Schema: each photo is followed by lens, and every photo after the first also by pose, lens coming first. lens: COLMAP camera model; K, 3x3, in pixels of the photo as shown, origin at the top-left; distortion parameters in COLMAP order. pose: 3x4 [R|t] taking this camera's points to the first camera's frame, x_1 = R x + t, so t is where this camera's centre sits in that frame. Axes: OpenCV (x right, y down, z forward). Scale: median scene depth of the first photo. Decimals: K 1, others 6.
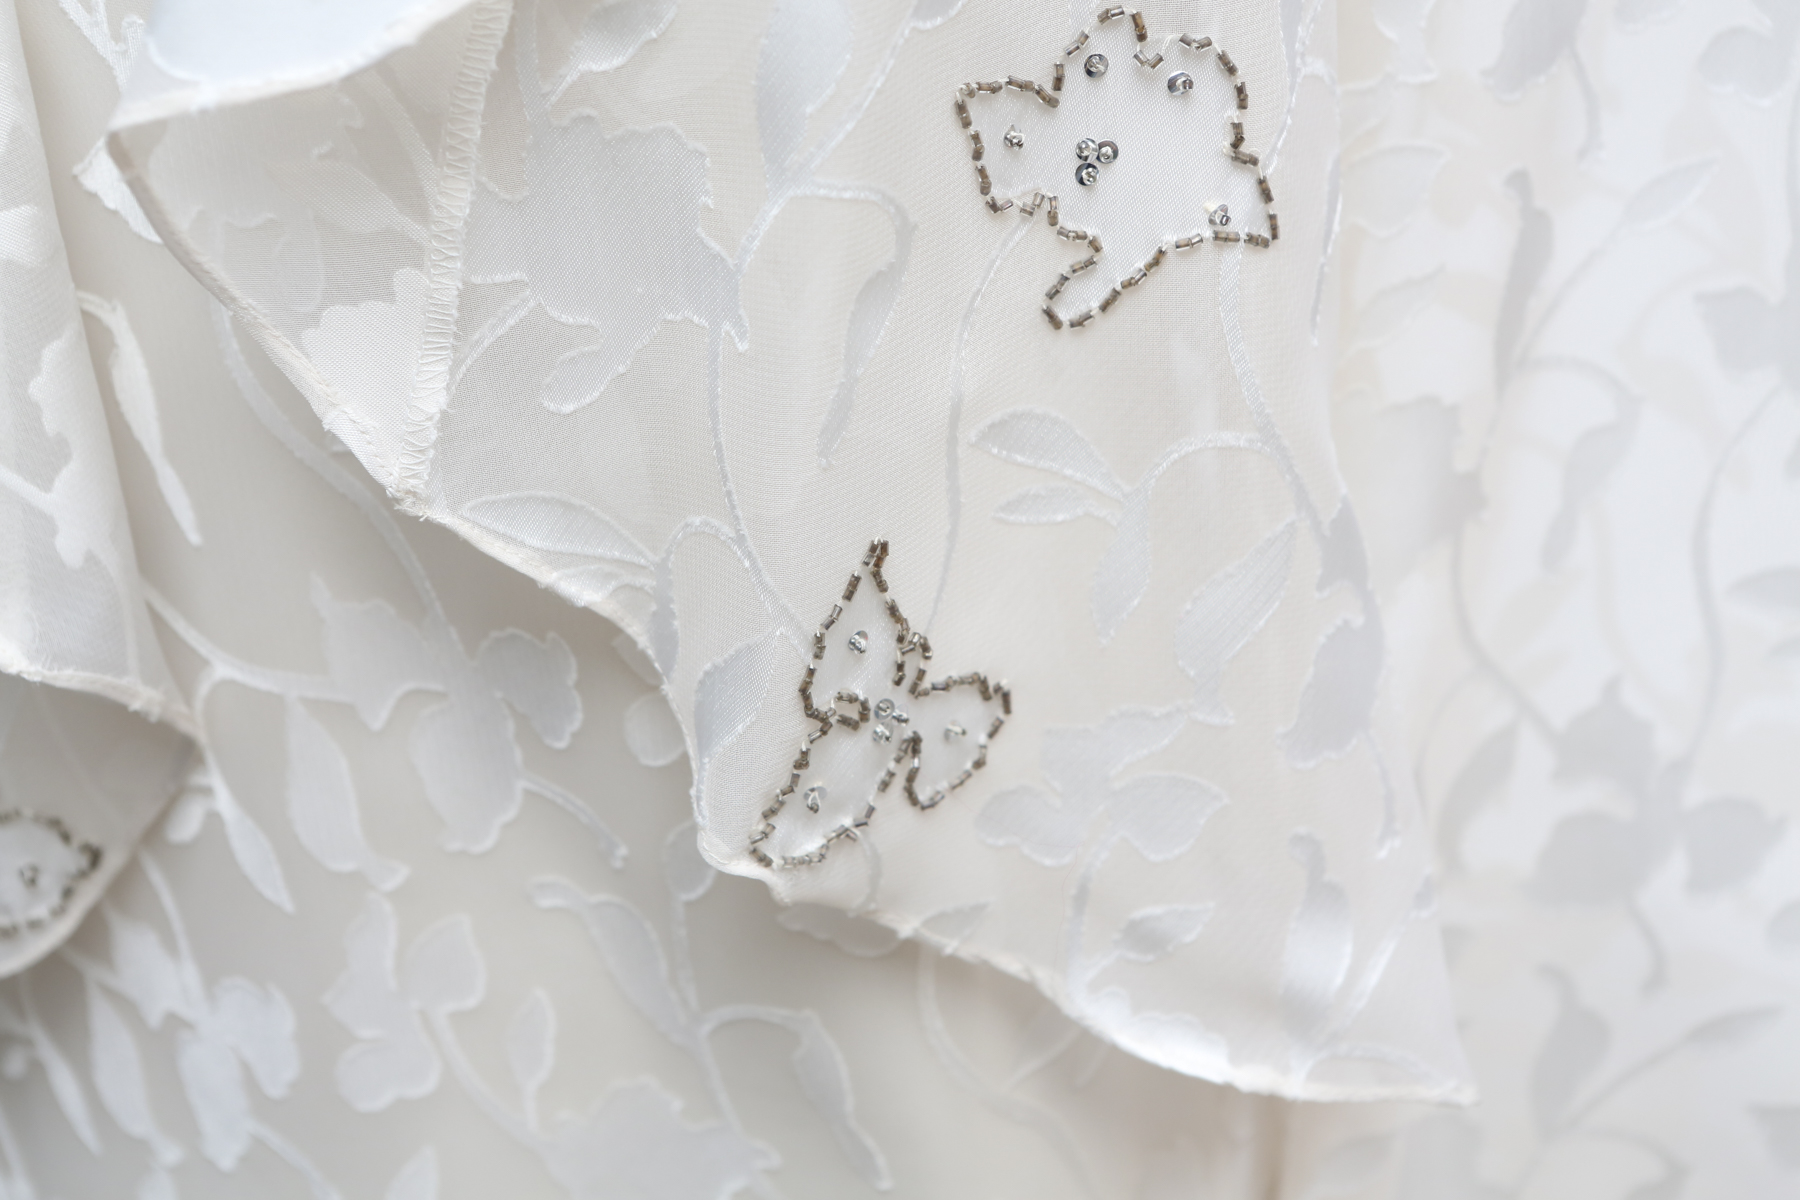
lens RADIAL K [[3530.0, 0, 900.0], [0, 3530.0, 600.0], [0, 0, 1]] dist [0.302552, 0.246553]
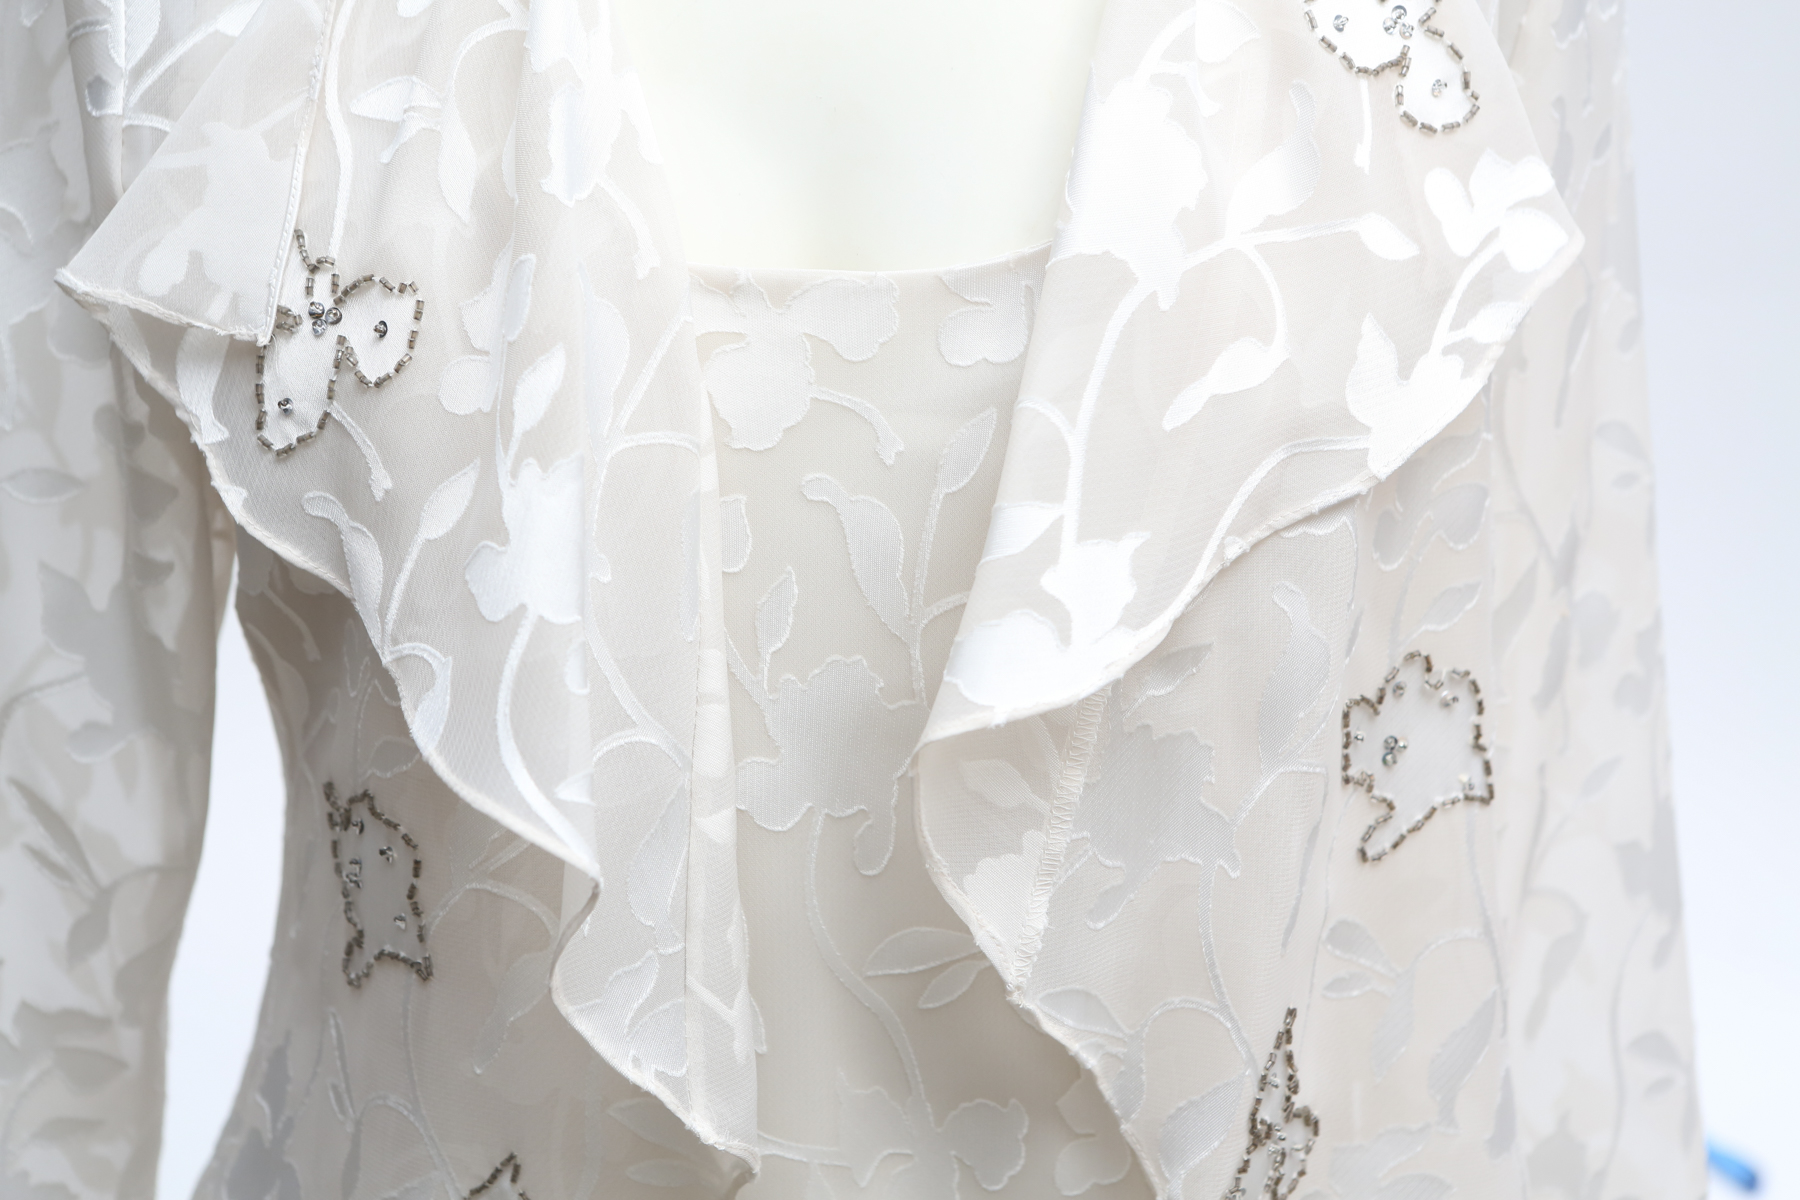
lens RADIAL K [[3530.0, 0, 900.0], [0, 3530.0, 600.0], [0, 0, 1]] dist [0.302552, 0.246553]
pose [[0.924180, -0.009659, 0.381836, -0.723075], [0.086973, 0.978741, -0.185747, 0.078451], [-0.371925, 0.204873, 0.905372, -0.318367]]
